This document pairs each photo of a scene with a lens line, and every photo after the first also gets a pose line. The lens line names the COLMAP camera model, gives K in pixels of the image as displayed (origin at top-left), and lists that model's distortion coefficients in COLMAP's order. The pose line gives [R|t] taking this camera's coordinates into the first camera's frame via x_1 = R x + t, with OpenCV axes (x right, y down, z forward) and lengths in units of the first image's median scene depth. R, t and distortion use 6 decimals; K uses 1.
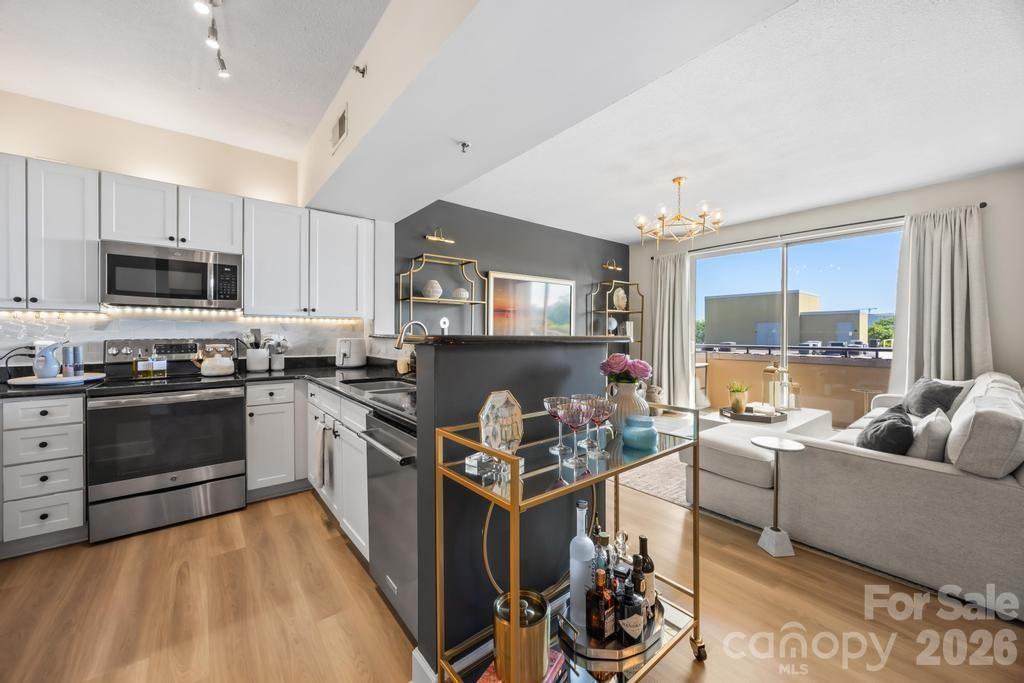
lens RADIAL K [[391.4, 0, 511.6], [0, 391.4, 332.7], [0, 0, 1]] dist [-0.003066, 0.000049]
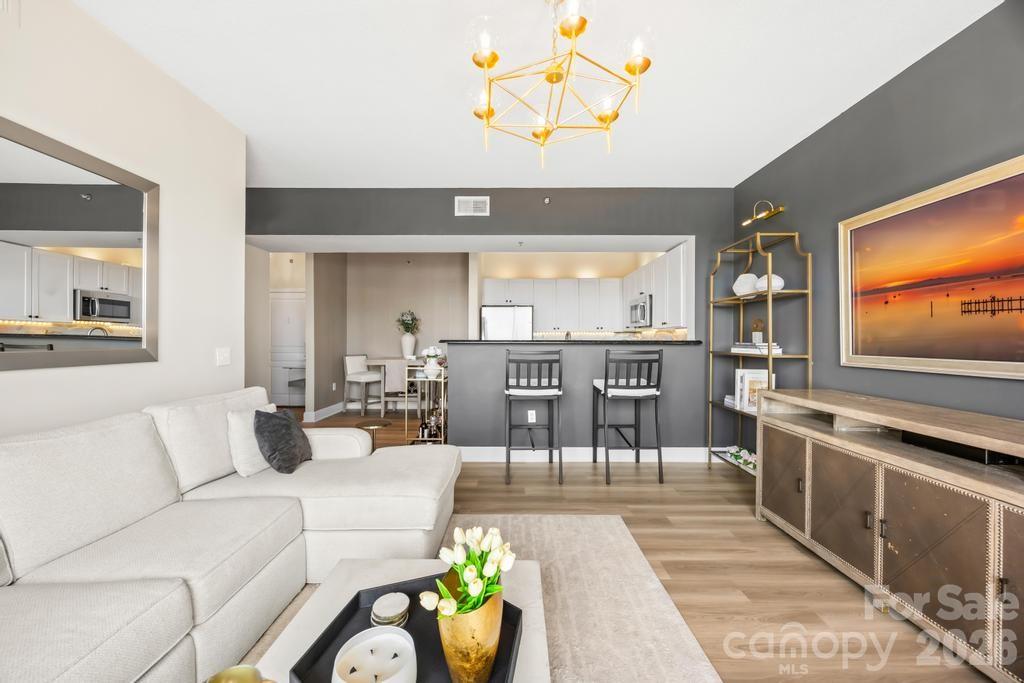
lens RADIAL K [[390.0, 0, 511.9], [0, 390.0, 340.9], [0, 0, 1]] dist [-0.001140, 0.000043]
pose [[-0.633110, 0.001117, -0.774061, 1.065960], [-0.001653, 0.999995, 0.002795, 0.003041], [0.774060, 0.003049, -0.633105, 1.663390]]
